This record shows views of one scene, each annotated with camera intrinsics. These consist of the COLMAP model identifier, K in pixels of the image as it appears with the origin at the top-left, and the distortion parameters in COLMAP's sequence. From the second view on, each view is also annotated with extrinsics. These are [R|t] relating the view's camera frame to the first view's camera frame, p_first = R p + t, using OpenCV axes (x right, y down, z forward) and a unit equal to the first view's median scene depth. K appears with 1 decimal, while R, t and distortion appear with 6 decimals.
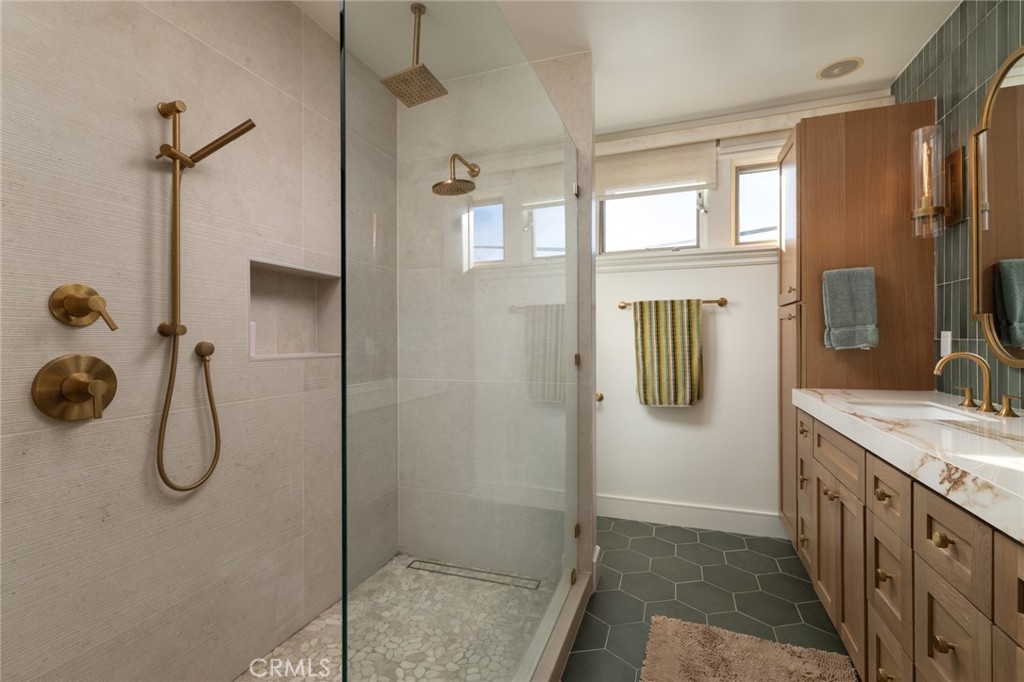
lens RADIAL K [[457.5, 0, 511.6], [0, 457.5, 342.0], [0, 0, 1]] dist [-0.000765, 0.001419]
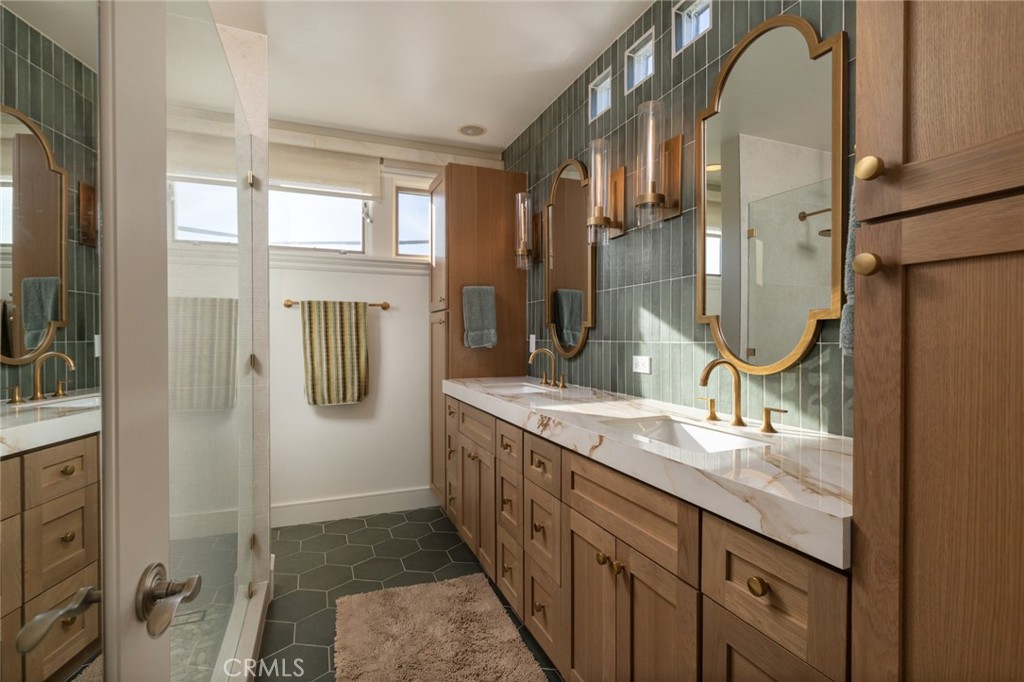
lens RADIAL K [[489.7, 0, 513.8], [0, 489.7, 346.7], [0, 0, 1]] dist [0.000104, -0.000518]
pose [[0.736010, -0.002903, 0.676965, -0.136876], [-0.000645, 0.999987, 0.004990, 0.006221], [-0.676970, -0.004110, 0.735999, -0.099058]]
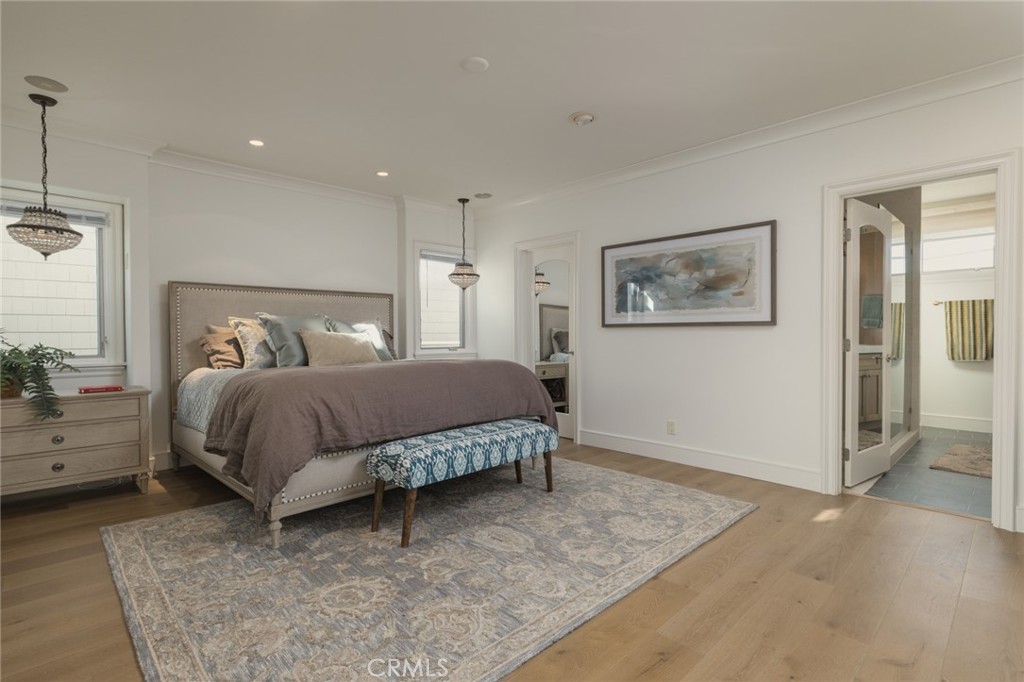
lens RADIAL K [[489.7, 0, 513.5], [0, 489.7, 338.1], [0, 0, 1]] dist [0.000104, -0.000518]
pose [[0.906743, 0.006399, -0.421636, -0.556549], [-0.001666, 0.999931, 0.011594, 0.042769], [0.421681, -0.009811, 0.906691, -1.771461]]
